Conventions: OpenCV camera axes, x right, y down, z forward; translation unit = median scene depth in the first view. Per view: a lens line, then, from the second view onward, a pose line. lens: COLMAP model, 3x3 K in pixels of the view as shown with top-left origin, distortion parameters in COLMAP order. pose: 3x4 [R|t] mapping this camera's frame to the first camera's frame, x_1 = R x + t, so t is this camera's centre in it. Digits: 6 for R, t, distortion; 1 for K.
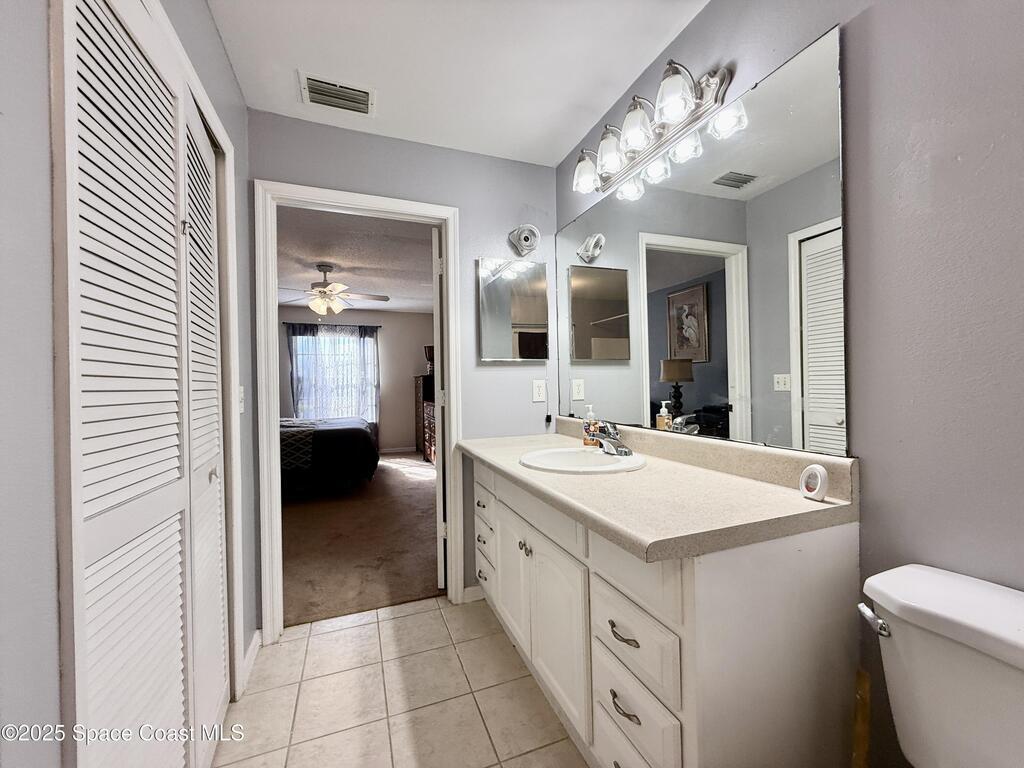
lens RADIAL K [[408.7, 0, 508.1], [0, 408.7, 383.5], [0, 0, 1]] dist [0.001257, -0.000640]
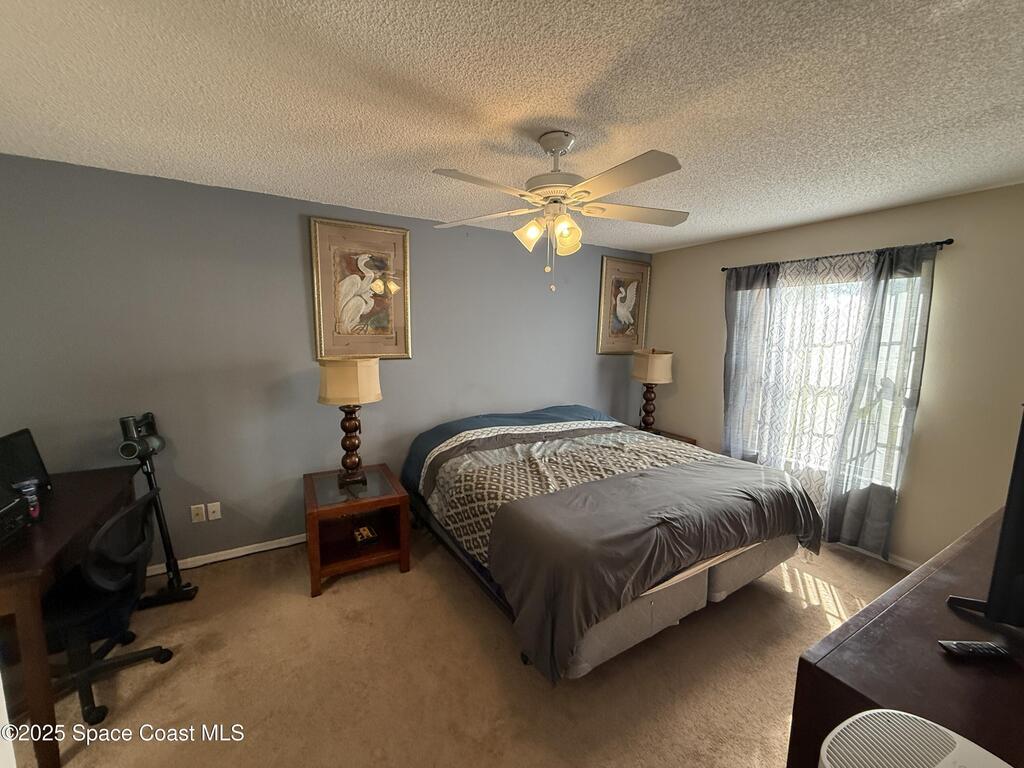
lens RADIAL K [[408.7, 0, 513.7], [0, 408.7, 384.6], [0, 0, 1]] dist [0.001257, -0.000640]
pose [[0.168599, 0.146684, -0.974709, -0.015918], [-0.017069, 0.989151, 0.145905, -0.160849], [0.985537, -0.007963, 0.169274, 1.489736]]
